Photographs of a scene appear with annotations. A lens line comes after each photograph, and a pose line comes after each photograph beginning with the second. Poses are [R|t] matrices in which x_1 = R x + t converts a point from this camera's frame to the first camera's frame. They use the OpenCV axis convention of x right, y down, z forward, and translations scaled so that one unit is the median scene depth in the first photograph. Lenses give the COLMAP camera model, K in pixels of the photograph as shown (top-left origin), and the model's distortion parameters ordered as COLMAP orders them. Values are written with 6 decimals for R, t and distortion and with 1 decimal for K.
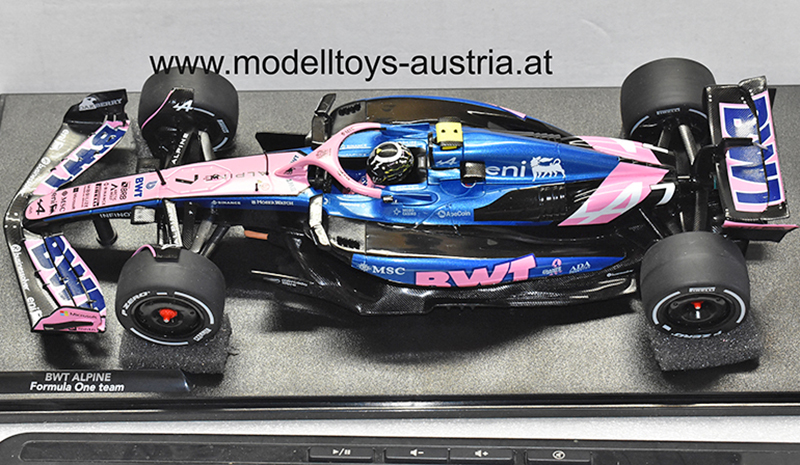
lens RADIAL K [[1559.4, 0, 399.0], [0, 1559.4, 174.2], [0, 0, 1]] dist [0.048315, 0.258288]
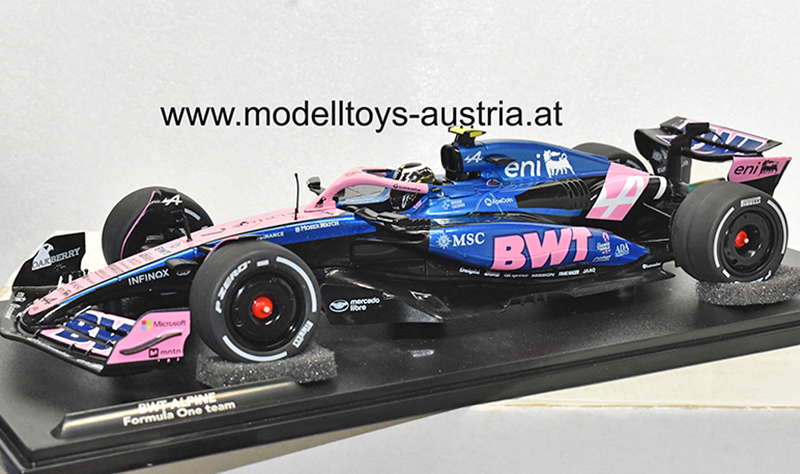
lens RADIAL K [[1647.9, 0, 400.0], [0, 1647.9, 237.0], [0, 0, 1]] dist [-0.016645, -0.129016]
pose [[0.881104, -0.096301, 0.463013, -0.491030], [0.371937, 0.745799, -0.552672, 0.580421], [-0.292092, 0.659173, 0.692945, 0.323655]]
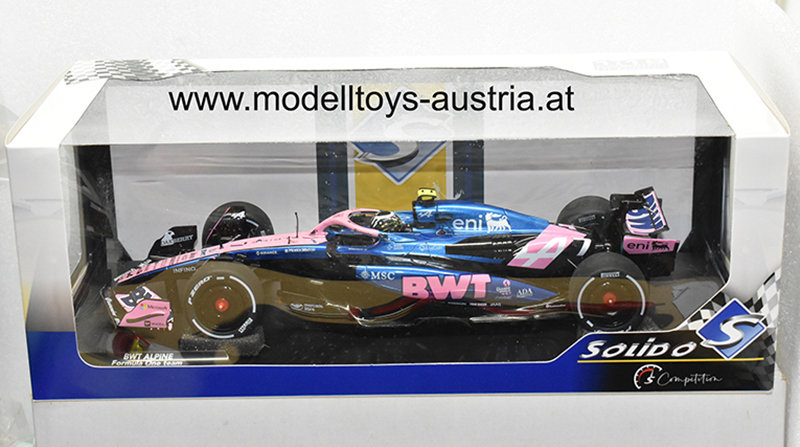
lens RADIAL K [[1579.6, 0, 400.0], [0, 1579.6, 223.5], [0, 0, 1]] dist [0.001061, -0.037567]
pose [[0.999855, 0.000866, -0.016981, 0.031526], [-0.010137, 0.832175, -0.554421, 0.780212], [0.013651, 0.554513, 0.832063, -0.176794]]
